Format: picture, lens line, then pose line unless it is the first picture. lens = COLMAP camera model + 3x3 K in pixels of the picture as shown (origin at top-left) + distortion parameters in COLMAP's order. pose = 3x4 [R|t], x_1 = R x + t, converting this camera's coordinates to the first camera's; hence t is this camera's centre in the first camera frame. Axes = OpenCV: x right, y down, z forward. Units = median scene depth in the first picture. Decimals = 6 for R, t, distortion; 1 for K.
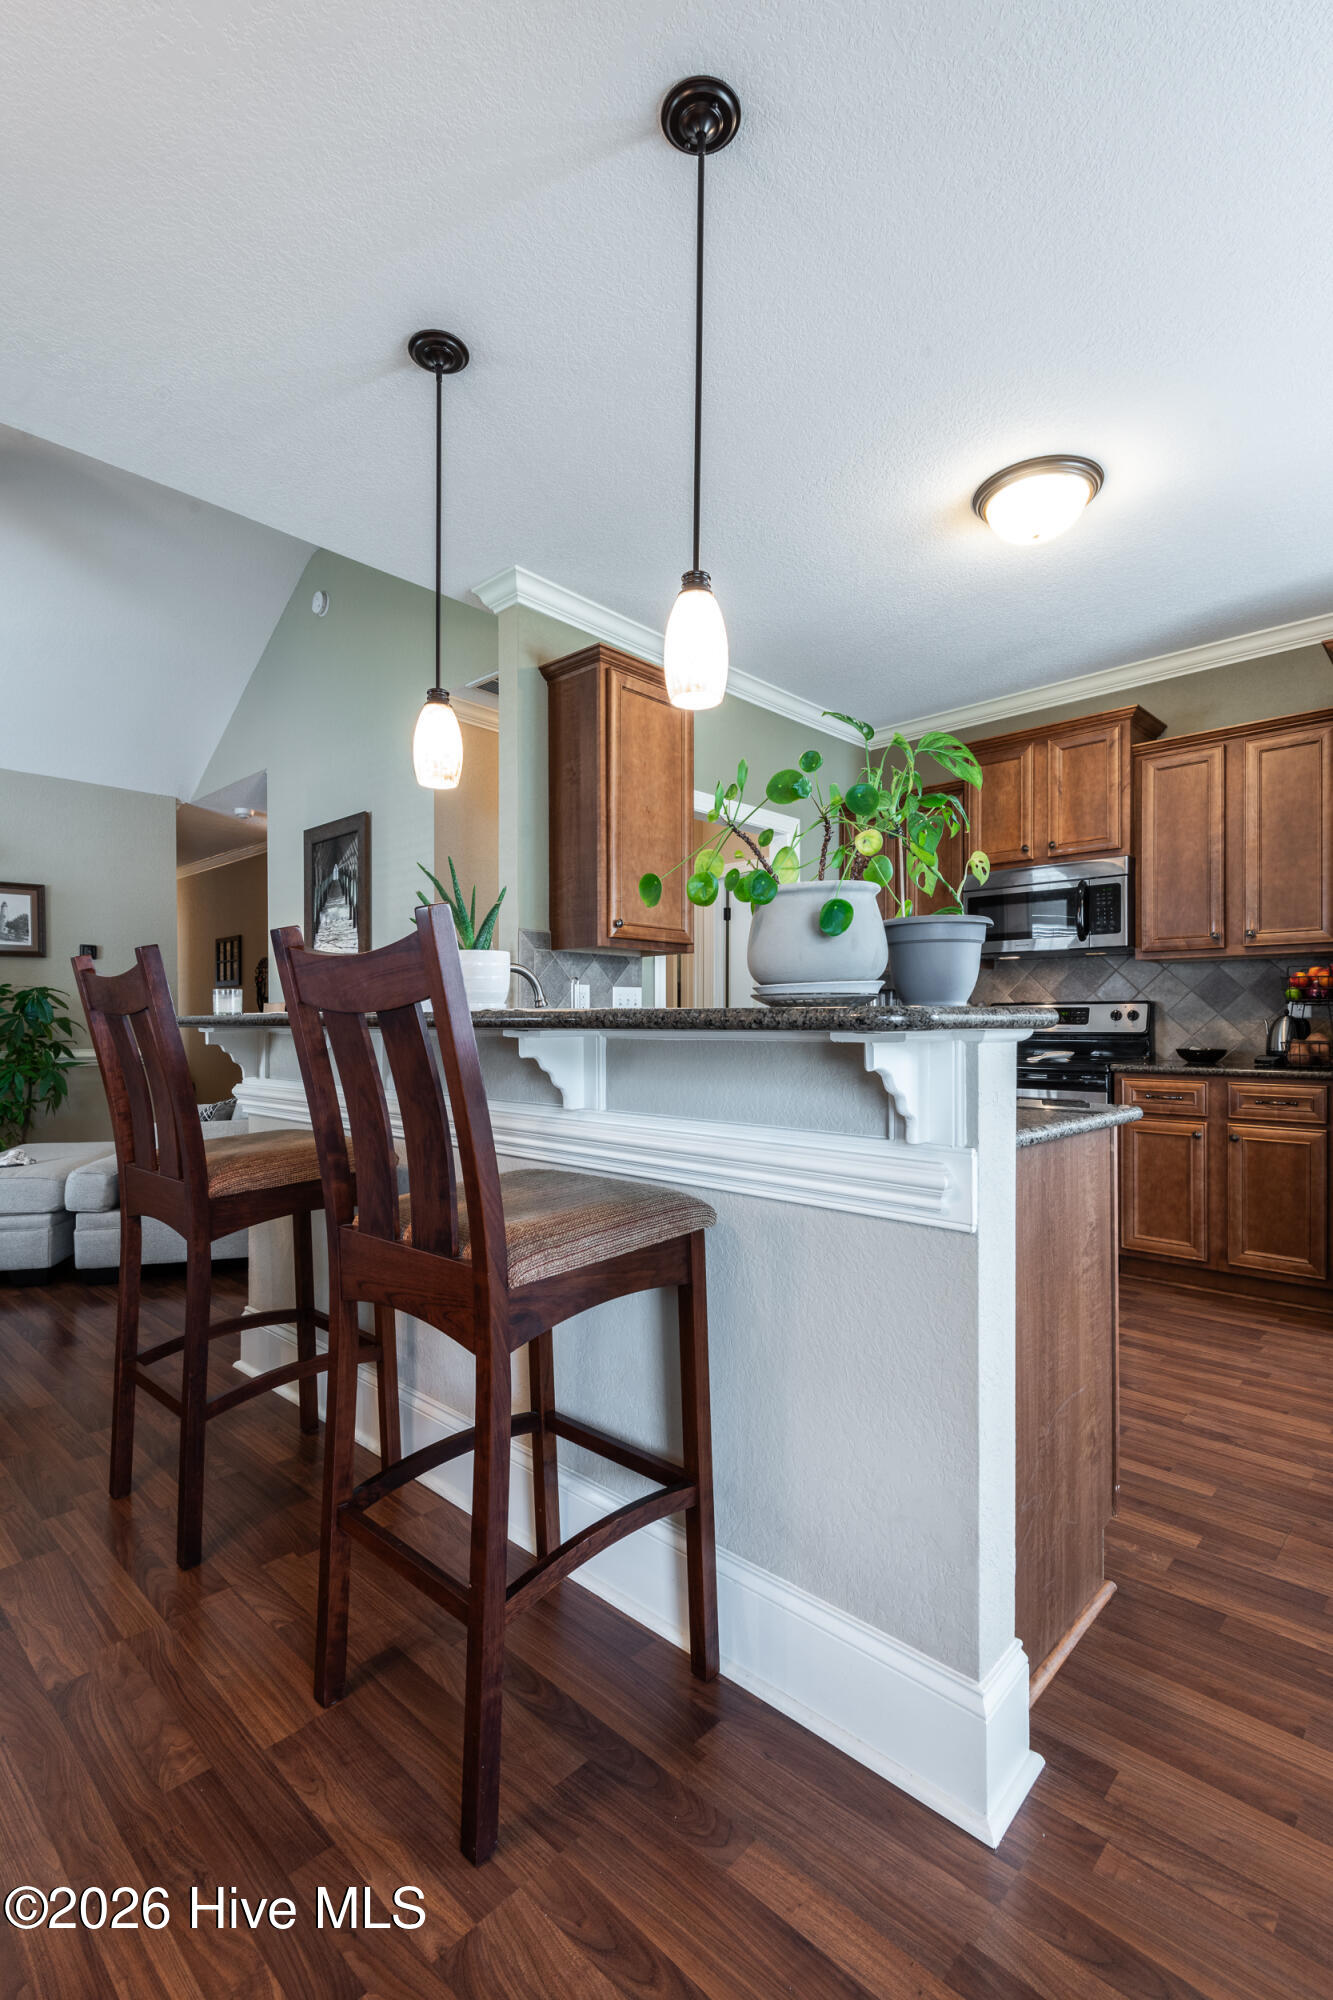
lens RADIAL K [[930.9, 0, 664.7], [0, 930.9, 1022.4], [0, 0, 1]] dist [0.000871, -0.000021]
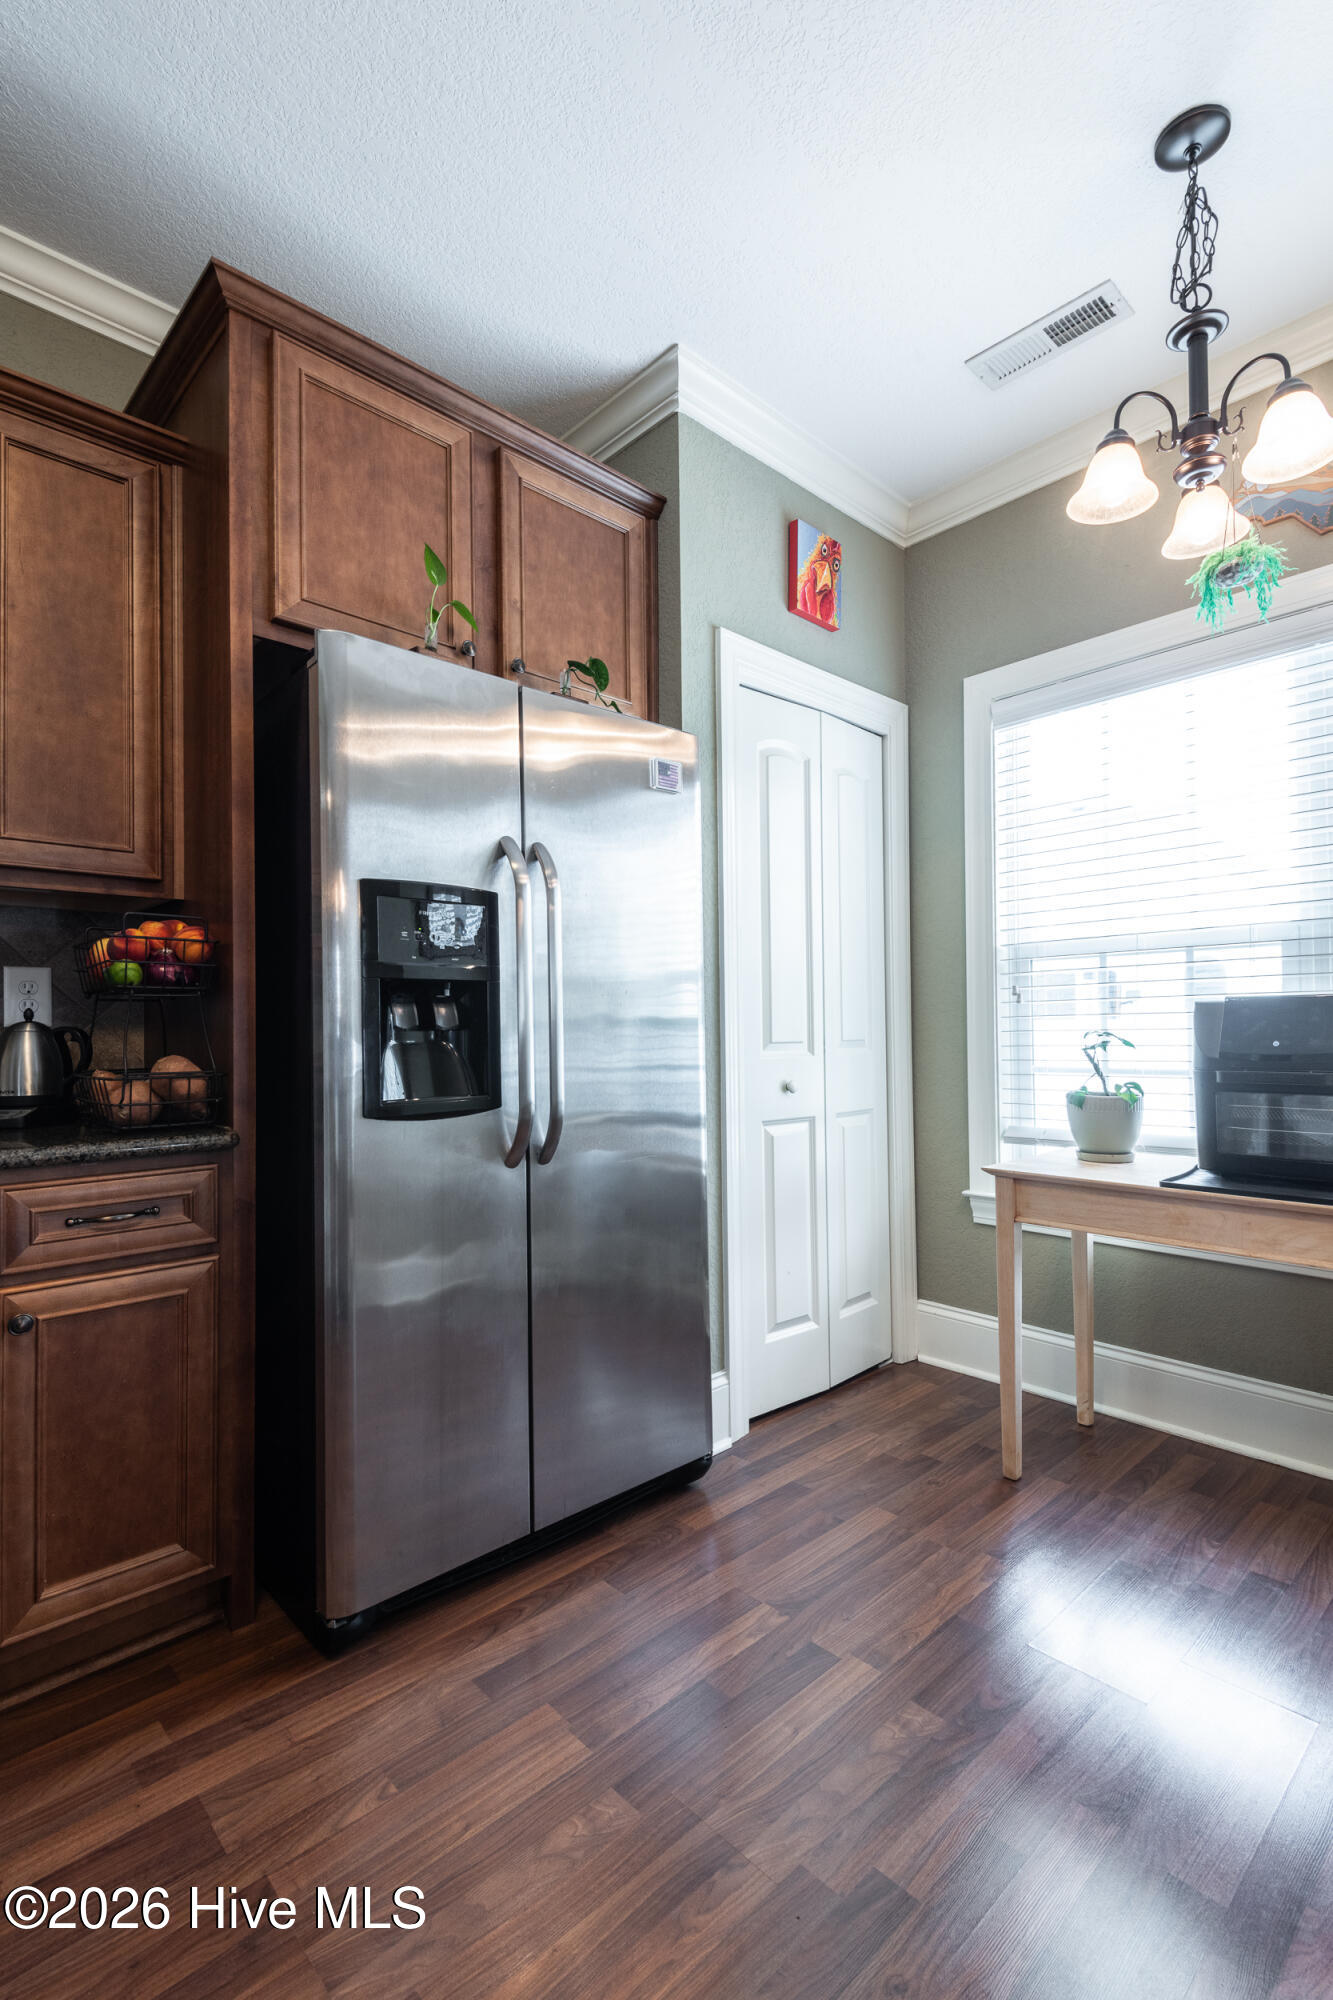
lens RADIAL K [[906.9, 0, 666.6], [0, 906.9, 1008.8], [0, 0, 1]] dist [0.009446, -0.000192]
pose [[0.056422, 0.015993, 0.998279, 0.237935], [0.007359, 0.999838, -0.016433, -0.003811], [-0.998380, 0.008274, 0.056295, 0.715296]]
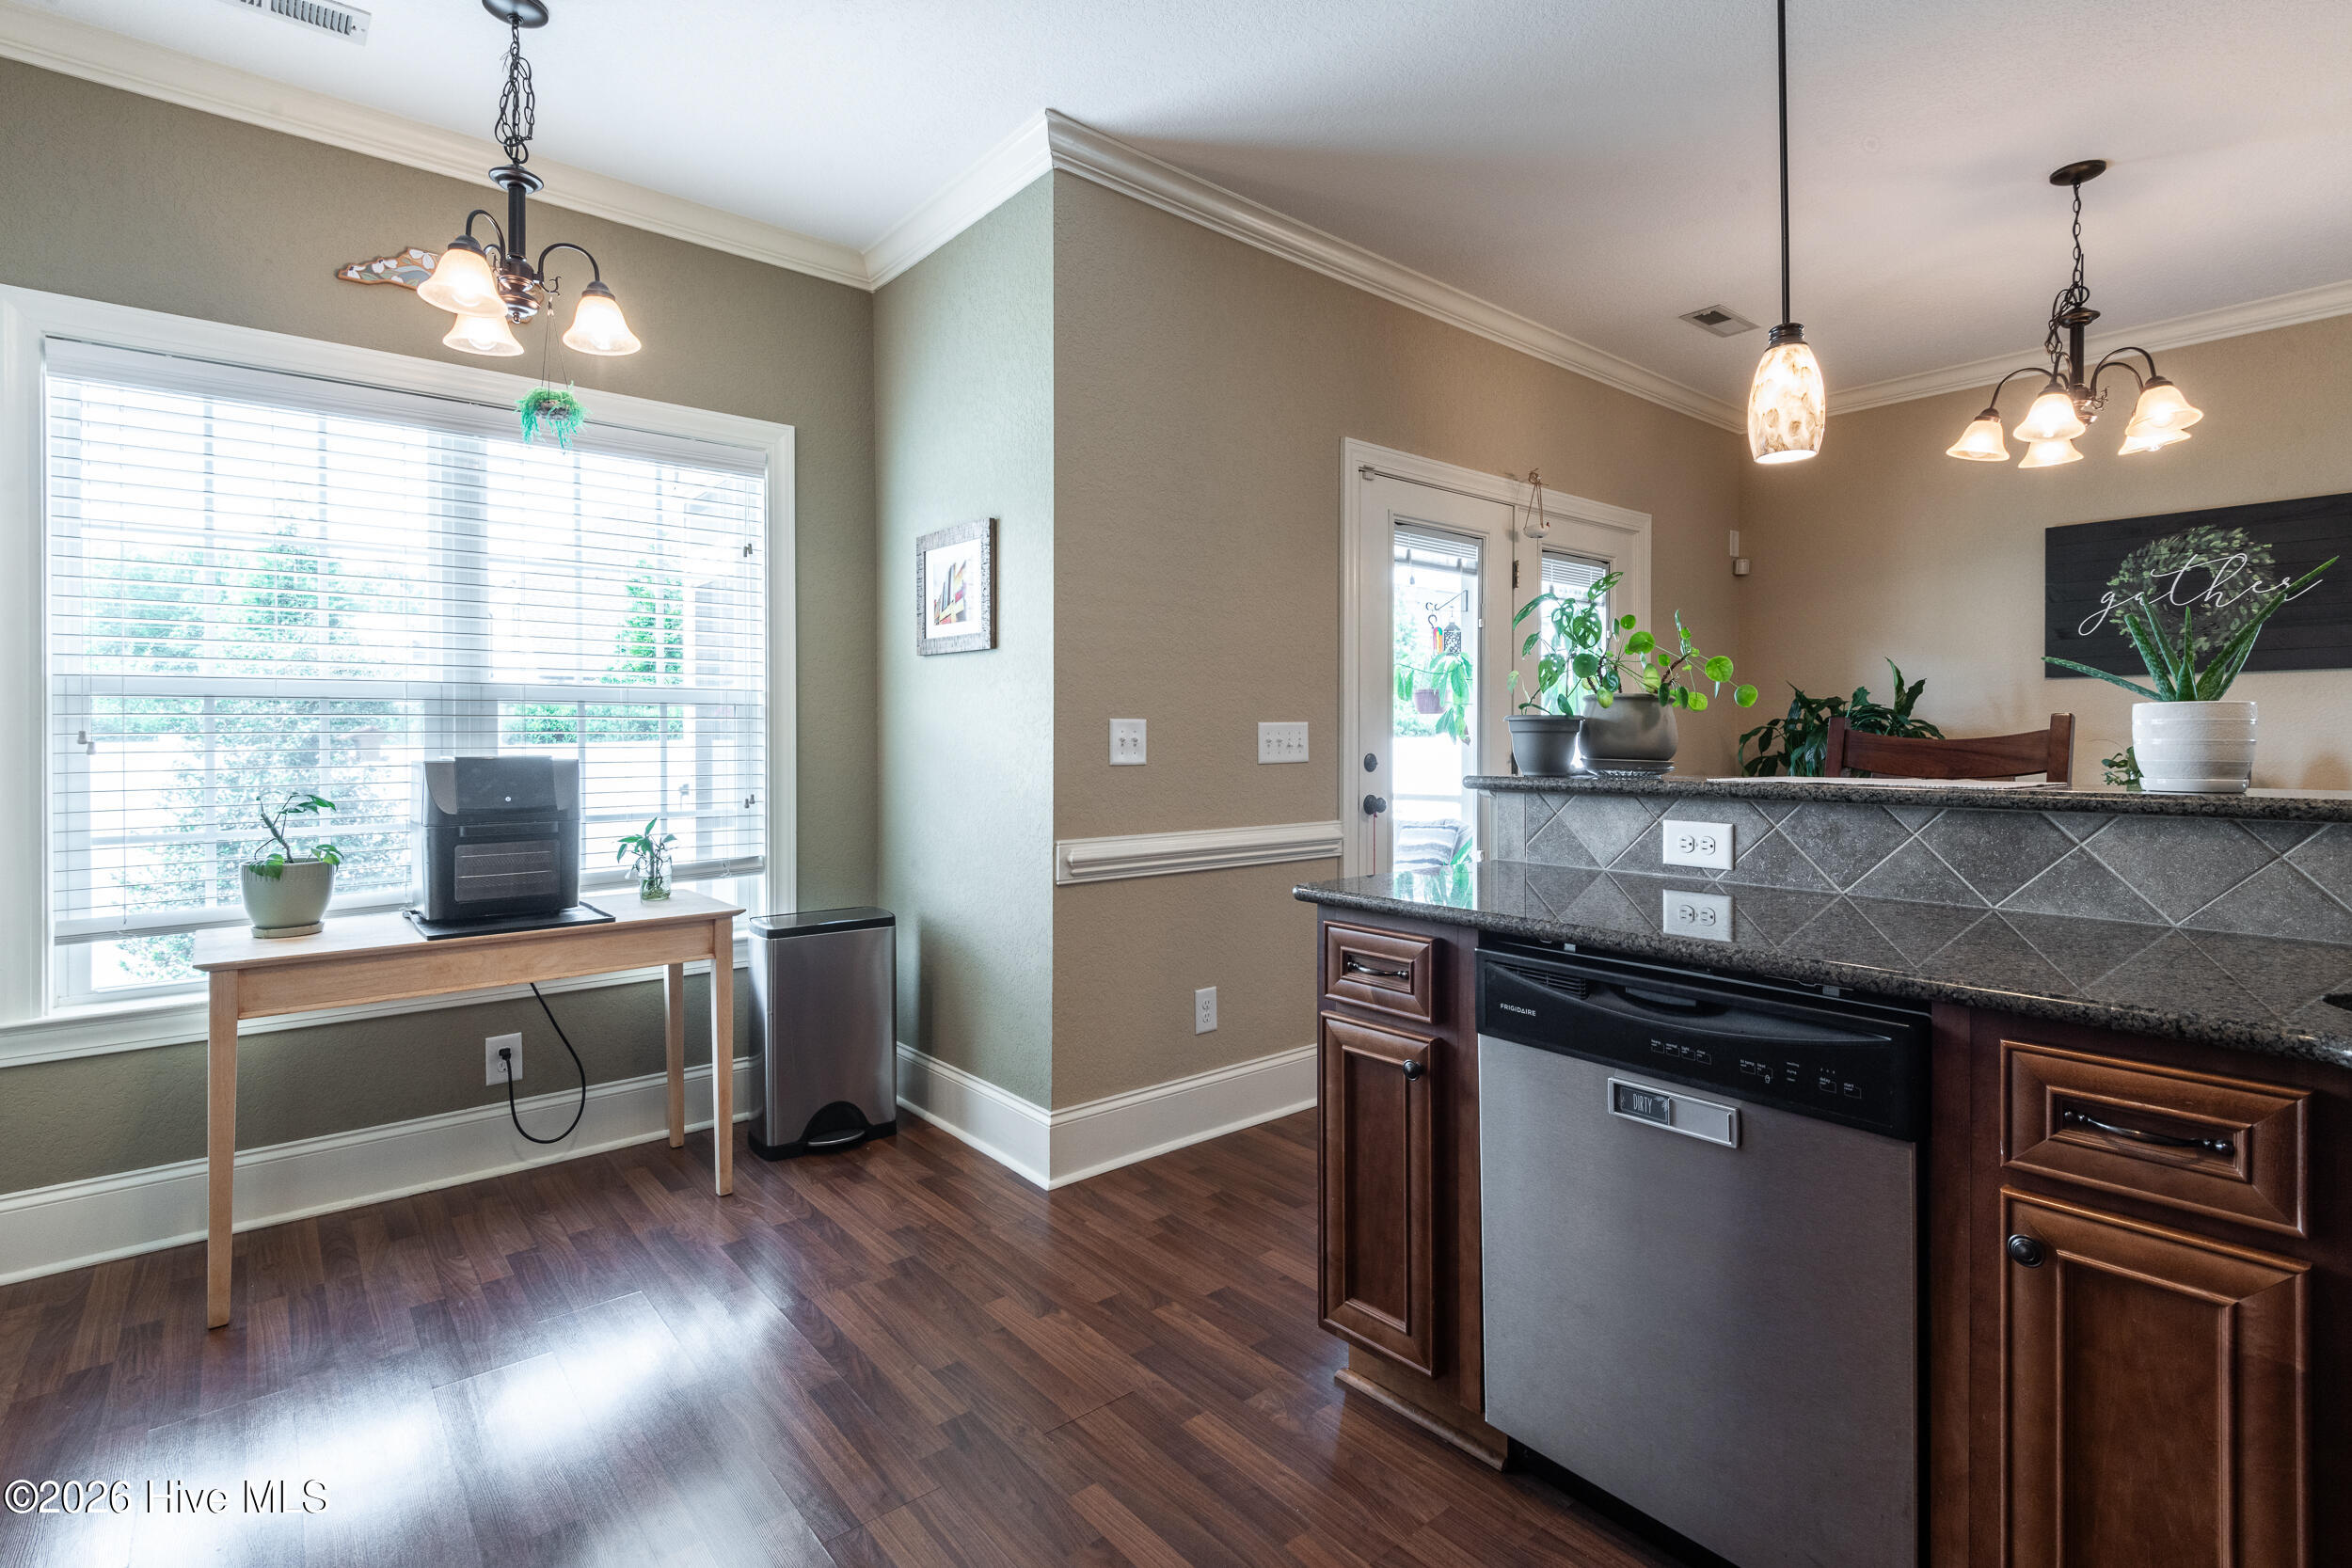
lens RADIAL K [[1109.8, 0, 1183.7], [0, 1109.8, 746.5], [0, 0, 1]] dist [0.000998, -0.000134]
pose [[-0.994418, -0.002212, 0.105486, 0.256846], [-0.002022, 0.999996, 0.001916, -0.026553], [-0.105489, 0.001692, -0.994419, 1.072077]]
